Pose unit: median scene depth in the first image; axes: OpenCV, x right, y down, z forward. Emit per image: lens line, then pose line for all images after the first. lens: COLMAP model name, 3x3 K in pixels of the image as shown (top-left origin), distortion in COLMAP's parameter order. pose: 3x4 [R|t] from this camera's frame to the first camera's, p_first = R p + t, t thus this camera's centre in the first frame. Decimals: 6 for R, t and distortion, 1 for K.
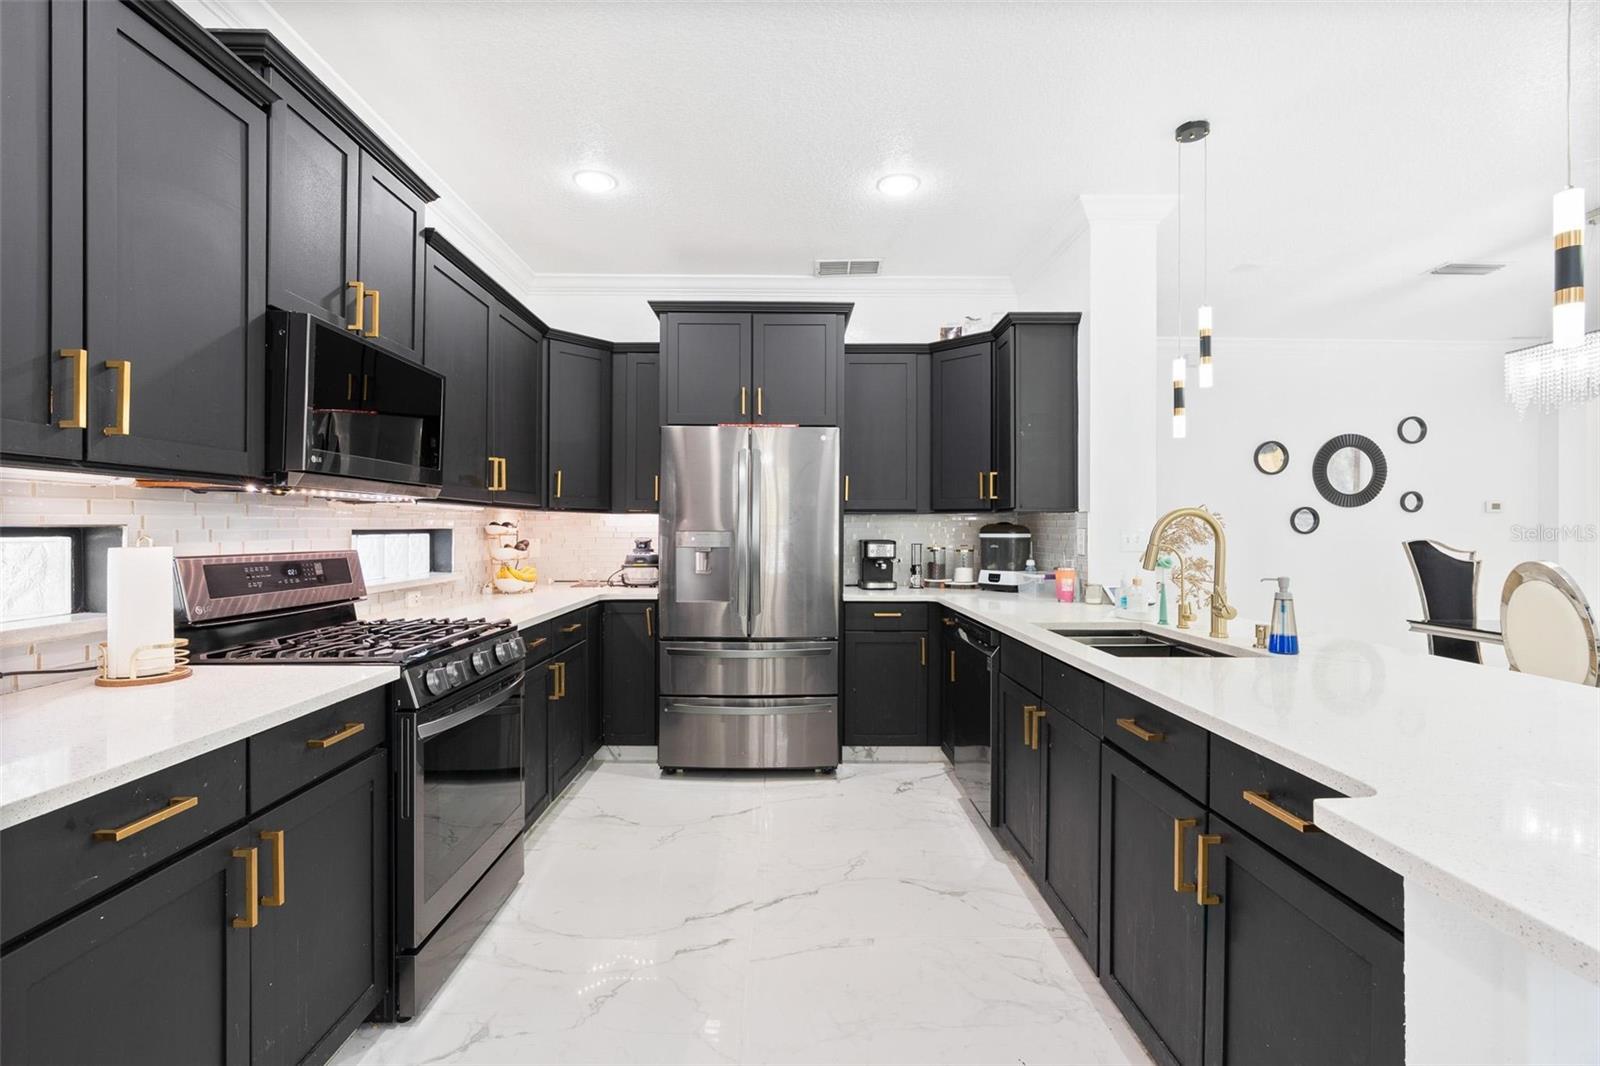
lens RADIAL K [[718.5, 0, 794.4], [0, 718.5, 530.5], [0, 0, 1]] dist [-0.005530, 0.000096]
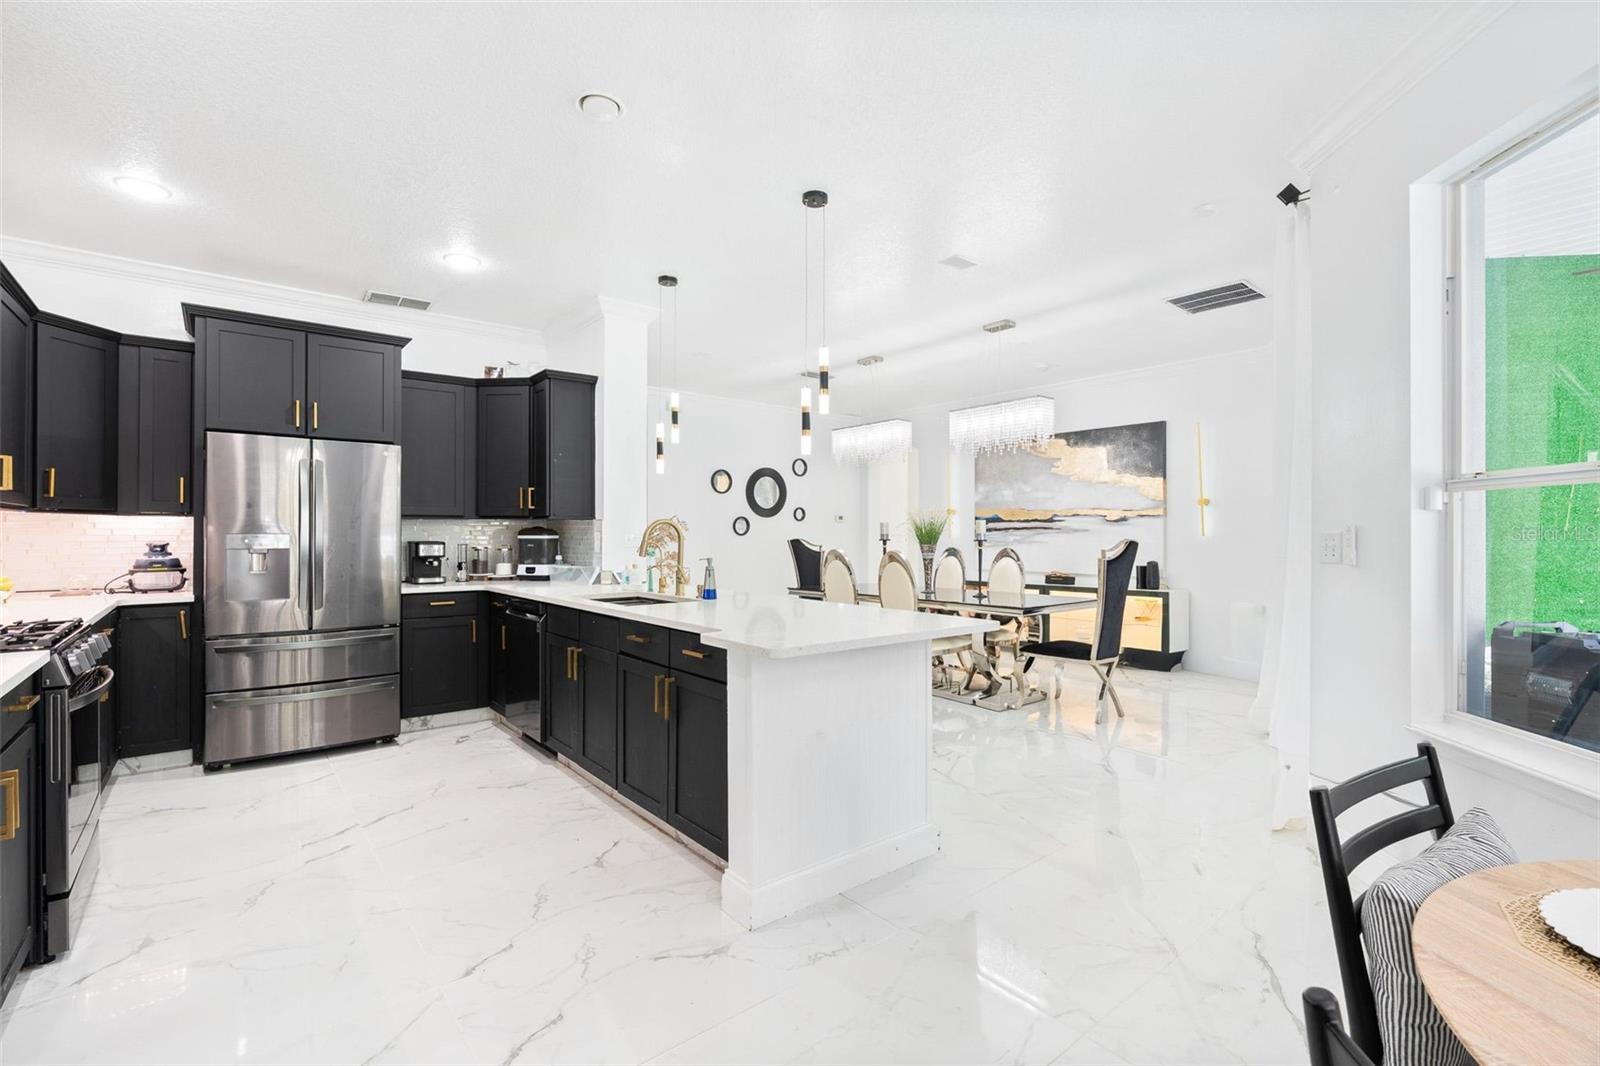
lens RADIAL K [[718.5, 0, 794.4], [0, 718.5, 530.5], [0, 0, 1]] dist [-0.005530, 0.000096]
pose [[0.783970, 0.001561, 0.620797, -0.147467], [0.001010, 0.999992, -0.003790, 0.000814], [-0.620798, 0.003598, 0.783962, -0.292927]]
